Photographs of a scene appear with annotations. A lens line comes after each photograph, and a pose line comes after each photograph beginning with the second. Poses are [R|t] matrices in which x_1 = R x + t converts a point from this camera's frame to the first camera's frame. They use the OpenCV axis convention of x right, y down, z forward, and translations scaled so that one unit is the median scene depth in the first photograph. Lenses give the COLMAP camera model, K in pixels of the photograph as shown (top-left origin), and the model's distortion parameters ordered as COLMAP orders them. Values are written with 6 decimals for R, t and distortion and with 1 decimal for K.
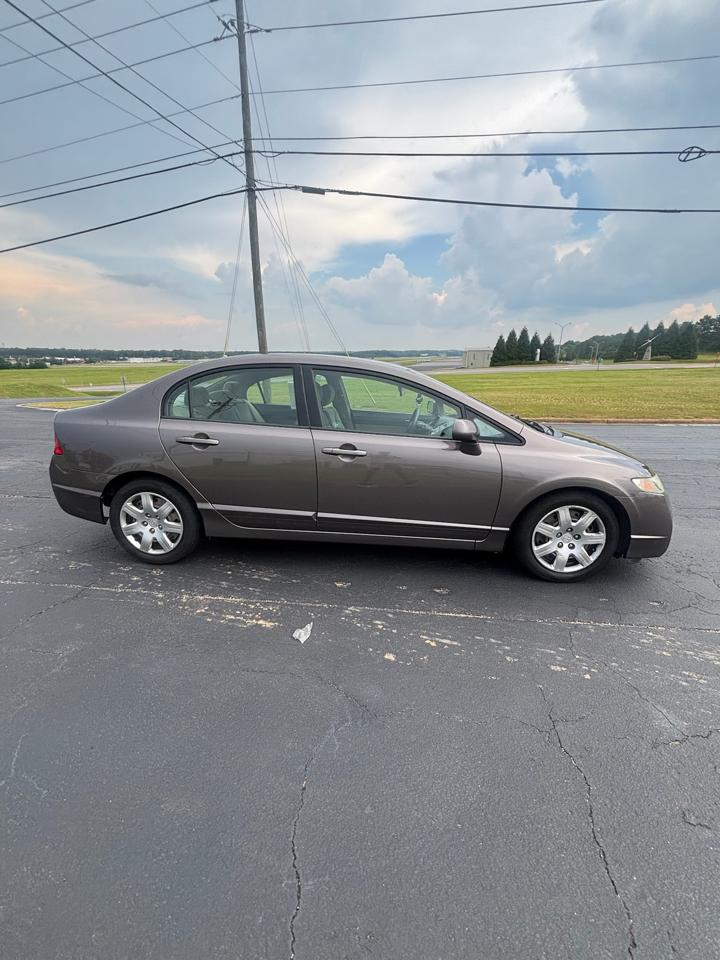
lens RADIAL K [[388.1, 0, 360.0], [0, 388.1, 480.0], [0, 0, 1]] dist [-0.007689, 0.004034]
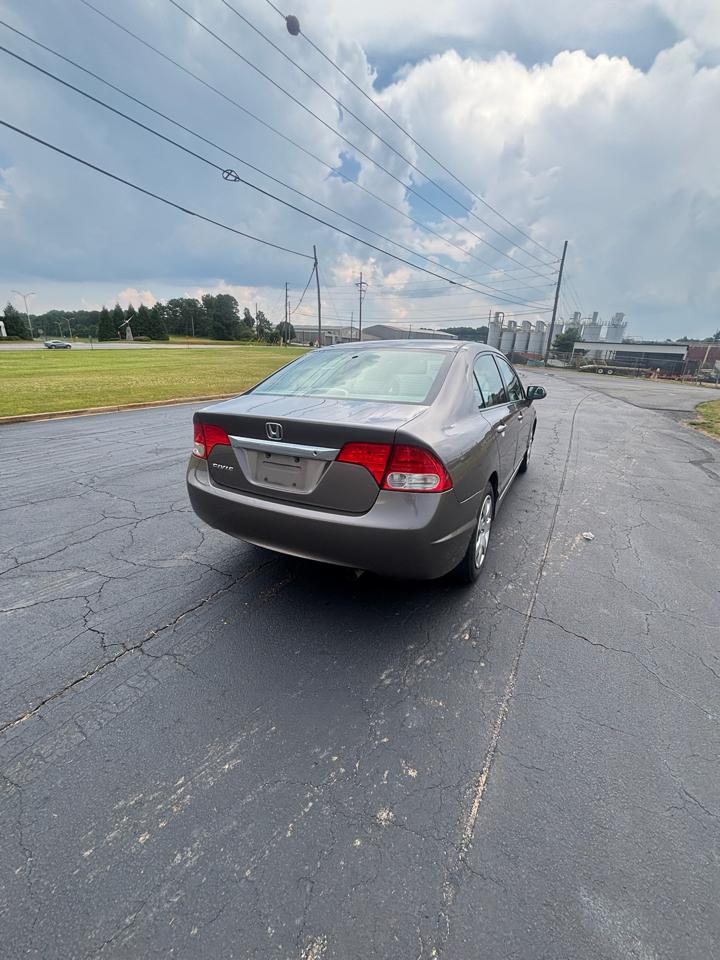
lens RADIAL K [[387.4, 0, 360.8], [0, 387.4, 481.0], [0, 0, 1]] dist [-0.001833, 0.000736]
pose [[0.394923, -0.283386, 0.873916, -1.330602], [0.237806, 0.950350, 0.200707, -0.231805], [-0.887403, 0.128558, 0.442705, 0.801270]]
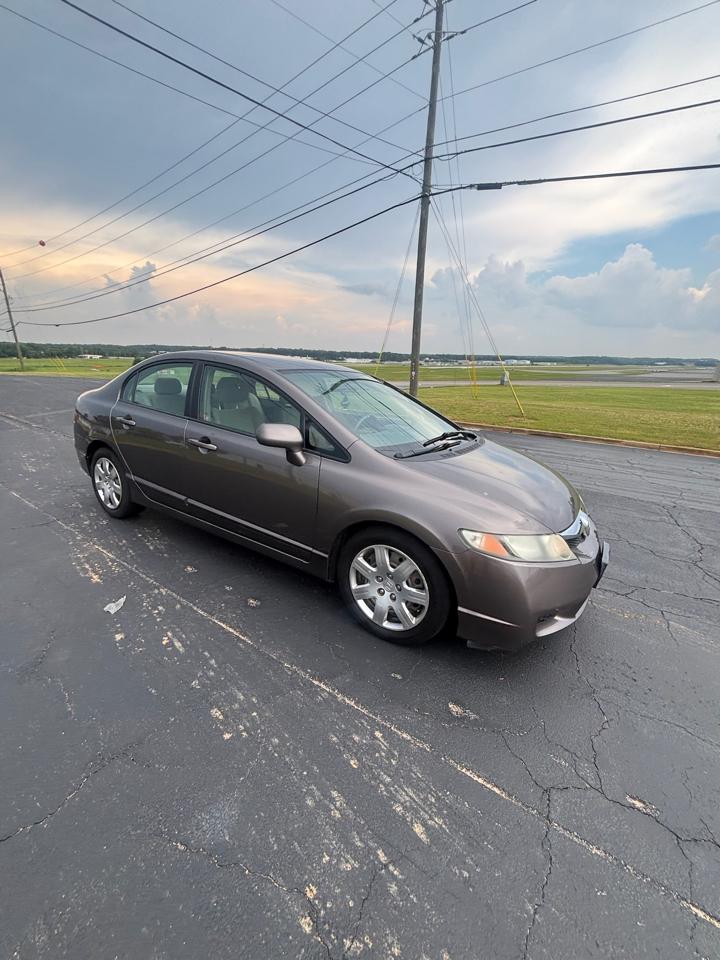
lens RADIAL K [[386.4, 0, 360.0], [0, 386.4, 480.0], [0, 0, 1]] dist [-0.000790, 0.000375]
pose [[0.883515, 0.164076, -0.438727, 0.701476], [-0.167445, 0.985384, 0.031312, -0.071169], [0.437452, 0.045798, 0.898075, 0.217358]]
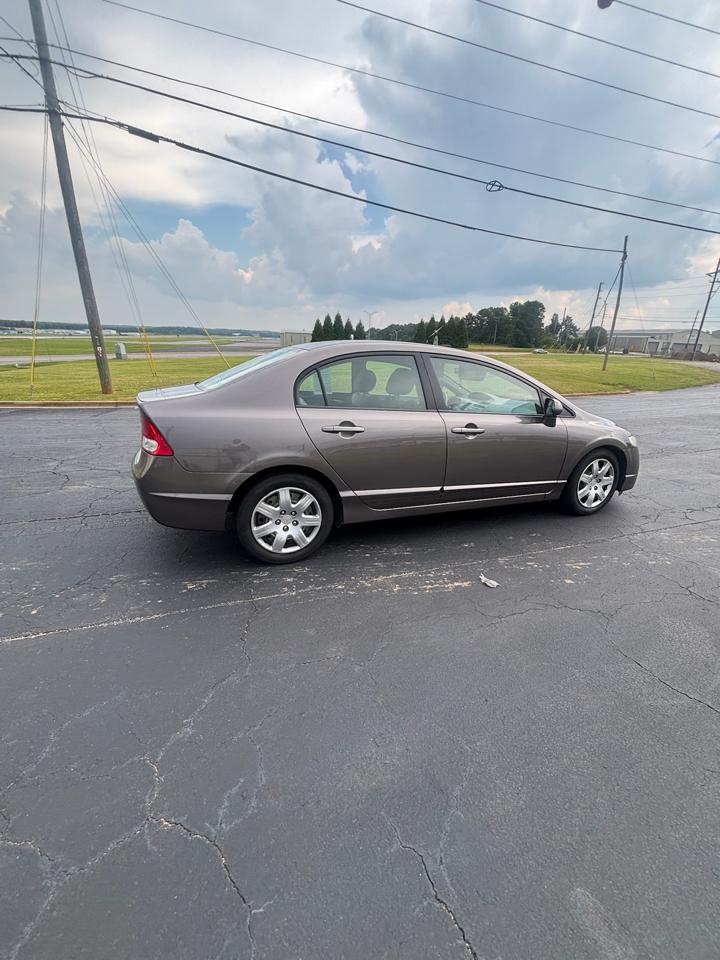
lens RADIAL K [[387.4, 0, 360.8], [0, 387.4, 481.0], [0, 0, 1]] dist [-0.001833, 0.000736]
pose [[0.899298, -0.114781, 0.422006, -0.724910], [0.095288, 0.993187, 0.067075, -0.027229], [-0.426830, -0.020108, 0.904108, 0.076844]]
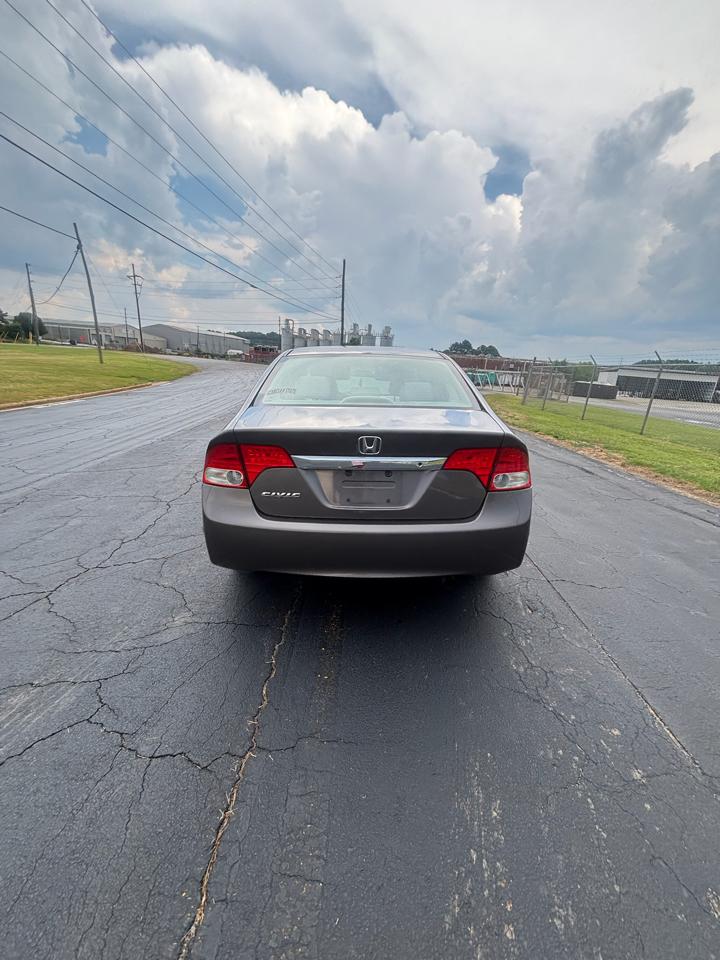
lens RADIAL K [[387.4, 0, 360.8], [0, 387.4, 481.0], [0, 0, 1]] dist [-0.001833, 0.000736]
pose [[-0.095216, -0.294525, 0.950888, -1.367035], [0.240291, 0.920181, 0.309075, -0.352796], [-0.966020, 0.257919, -0.016844, 1.255558]]
